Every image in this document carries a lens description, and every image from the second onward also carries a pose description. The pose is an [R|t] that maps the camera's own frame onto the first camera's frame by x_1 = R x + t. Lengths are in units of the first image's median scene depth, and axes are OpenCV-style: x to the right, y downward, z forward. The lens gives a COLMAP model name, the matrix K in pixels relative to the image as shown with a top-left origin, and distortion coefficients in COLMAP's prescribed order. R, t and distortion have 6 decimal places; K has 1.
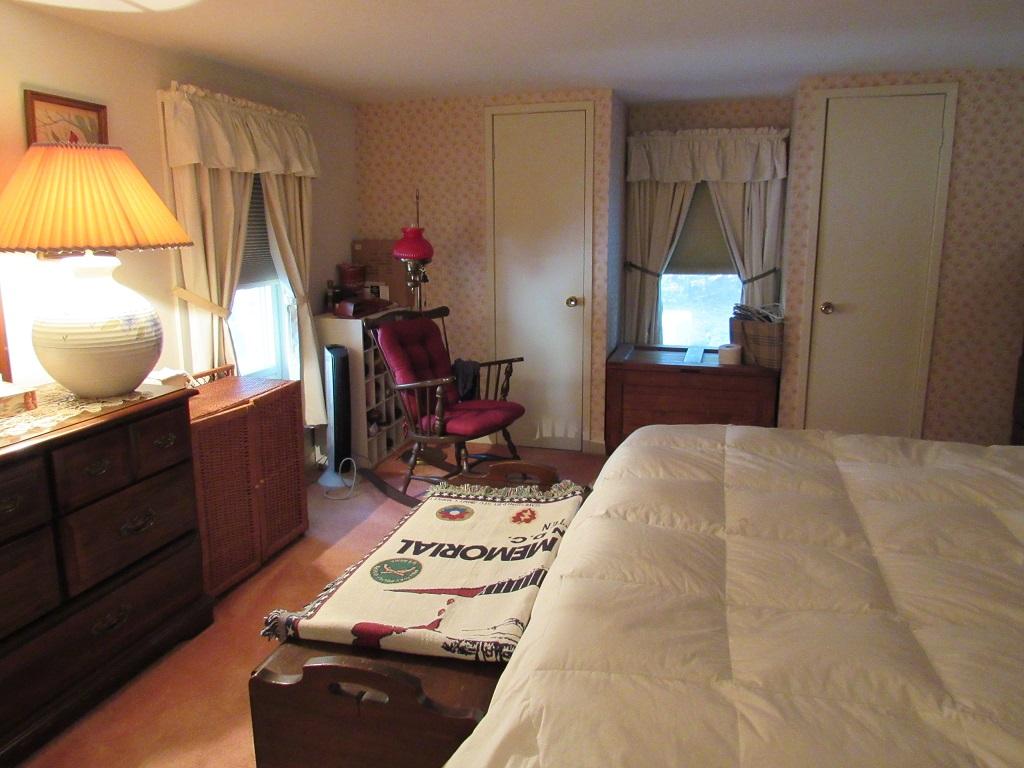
lens RADIAL K [[729.2, 0, 512.2], [0, 729.2, 381.8], [0, 0, 1]] dist [-0.037165, 0.011782]
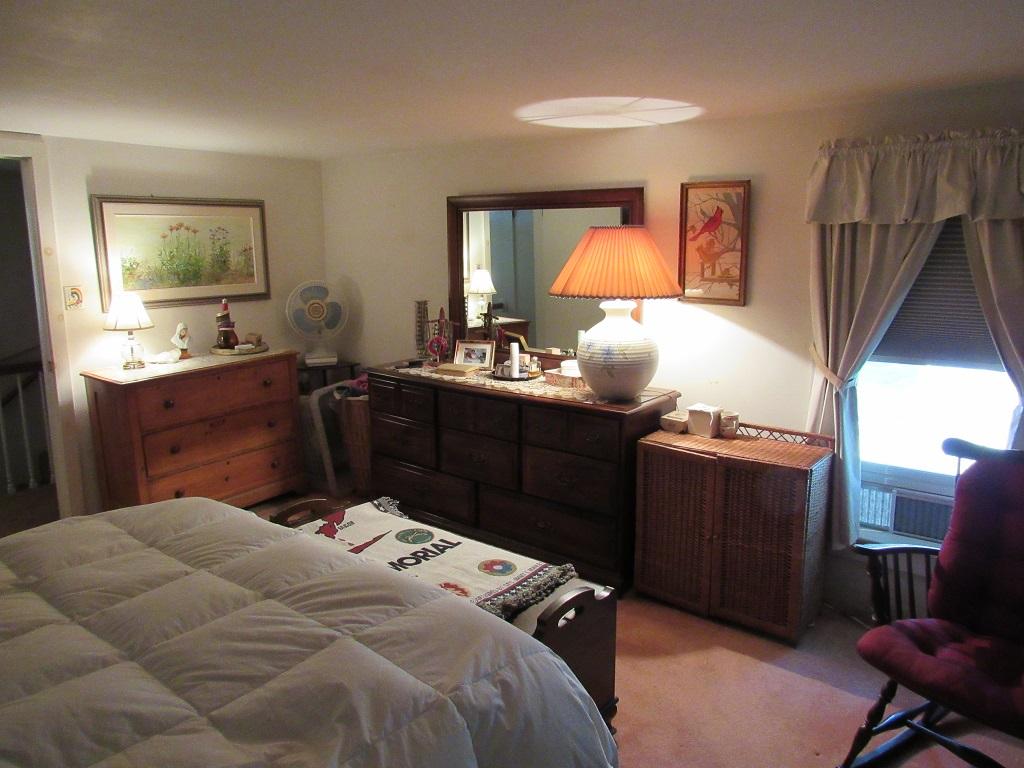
lens RADIAL K [[729.2, 0, 512.8], [0, 729.2, 381.7], [0, 0, 1]] dist [-0.037165, 0.011782]
pose [[-0.393302, 0.170675, -0.903429, 0.797171], [-0.190036, 0.946309, 0.261507, -0.343759], [0.899555, 0.274536, -0.339751, 1.277553]]
